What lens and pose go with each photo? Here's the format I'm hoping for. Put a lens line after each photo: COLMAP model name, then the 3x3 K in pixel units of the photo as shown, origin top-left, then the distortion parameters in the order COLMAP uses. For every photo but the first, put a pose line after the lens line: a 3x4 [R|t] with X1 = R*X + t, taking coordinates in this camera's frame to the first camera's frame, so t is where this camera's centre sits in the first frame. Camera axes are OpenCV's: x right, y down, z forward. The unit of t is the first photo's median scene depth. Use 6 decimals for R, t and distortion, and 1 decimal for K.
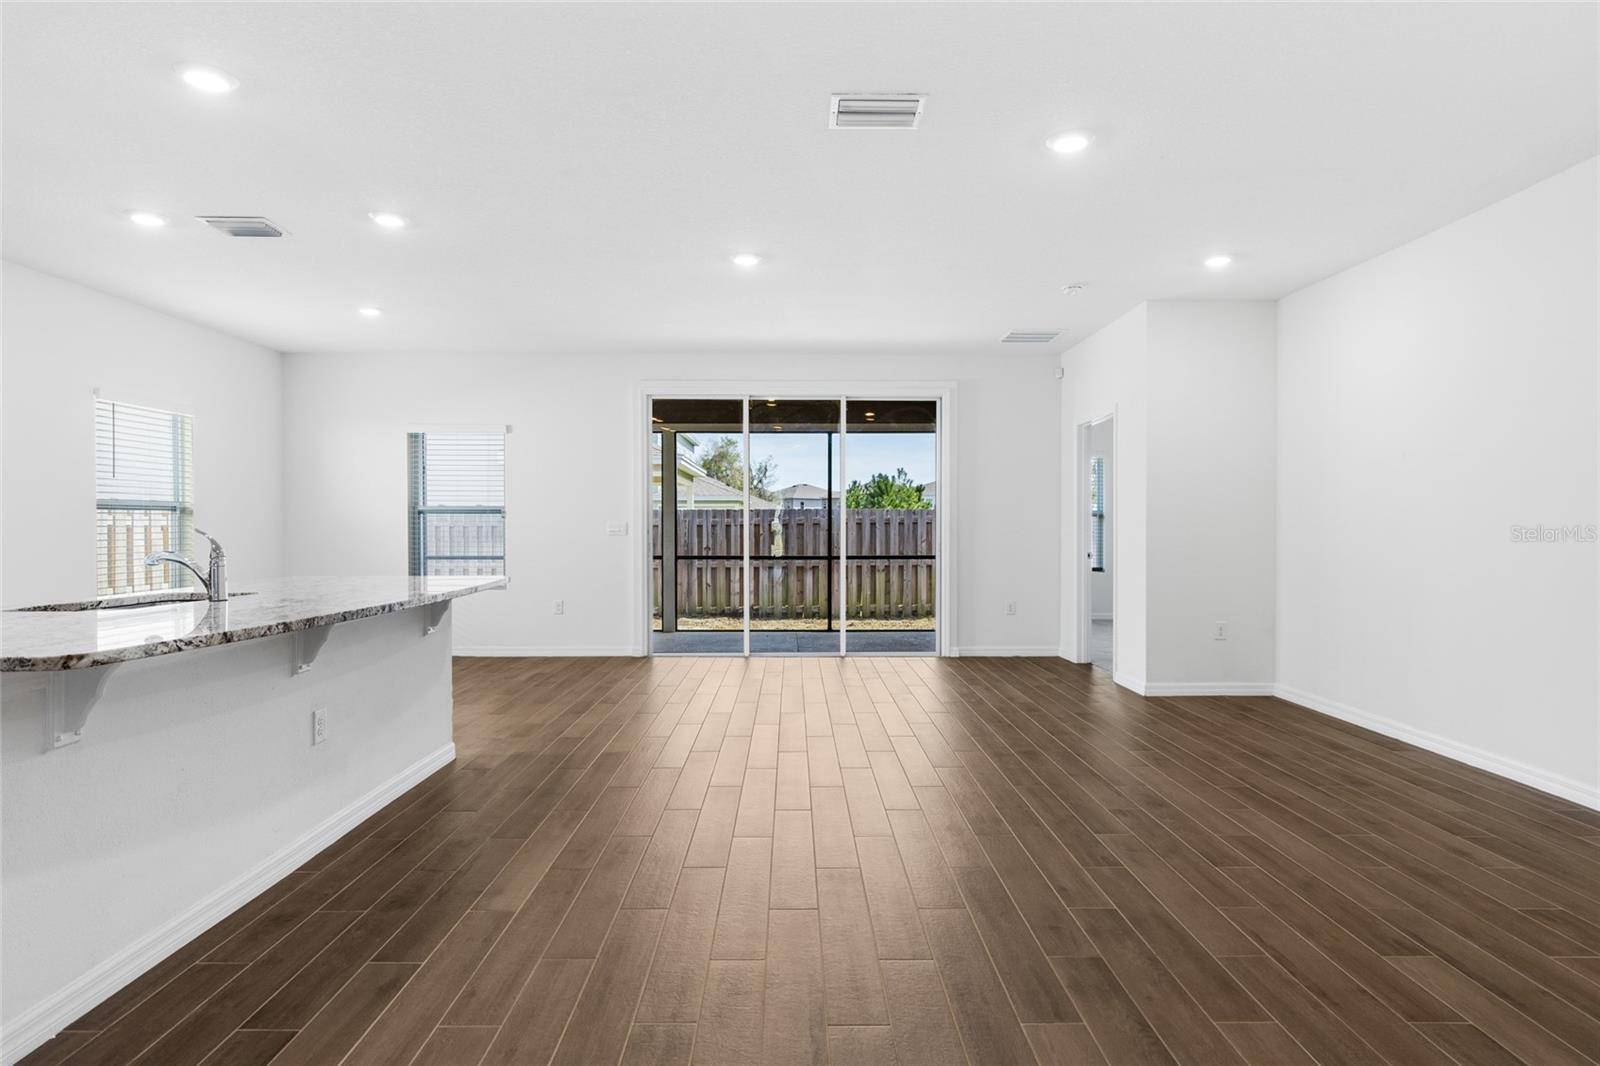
lens RADIAL K [[839.2, 0, 795.6], [0, 839.2, 532.1], [0, 0, 1]] dist [0.000238, -0.001072]
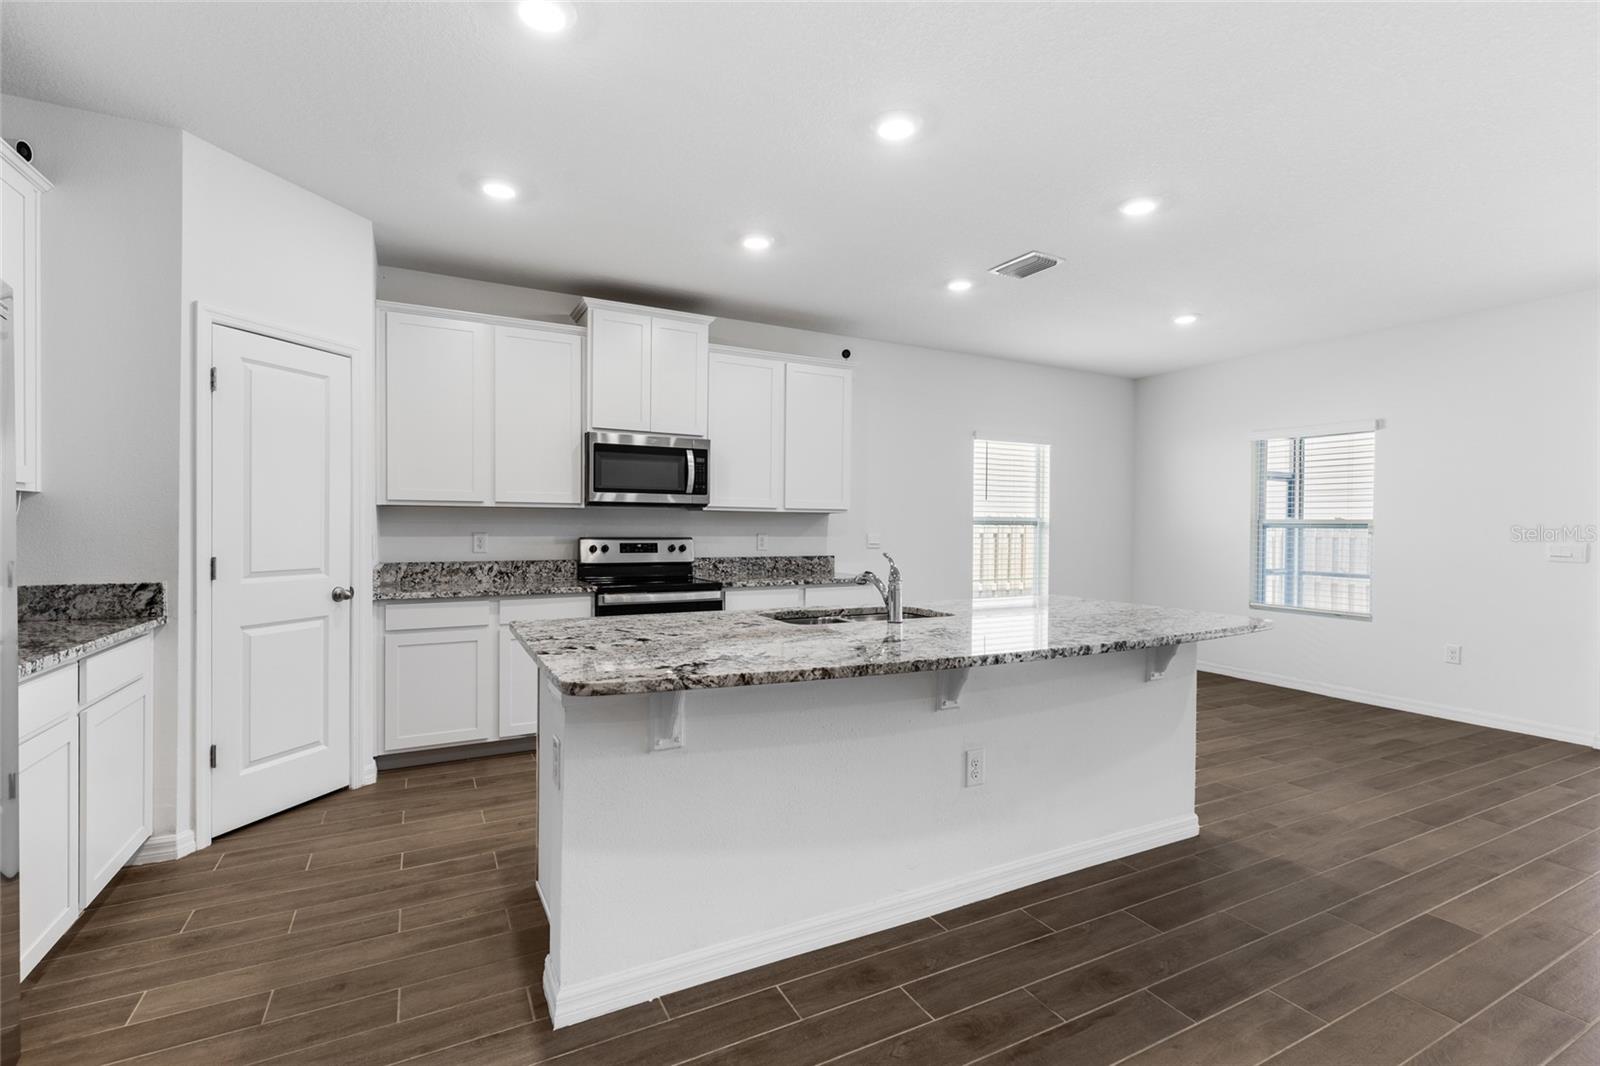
lens RADIAL K [[718.2, 0, 795.1], [0, 718.2, 533.2], [0, 0, 1]] dist [0.006956, -0.002022]
pose [[0.457007, 0.015478, -0.889329, 0.021096], [-0.018088, 0.999804, 0.008106, -0.014034], [0.889279, 0.012382, 0.457197, 0.194037]]
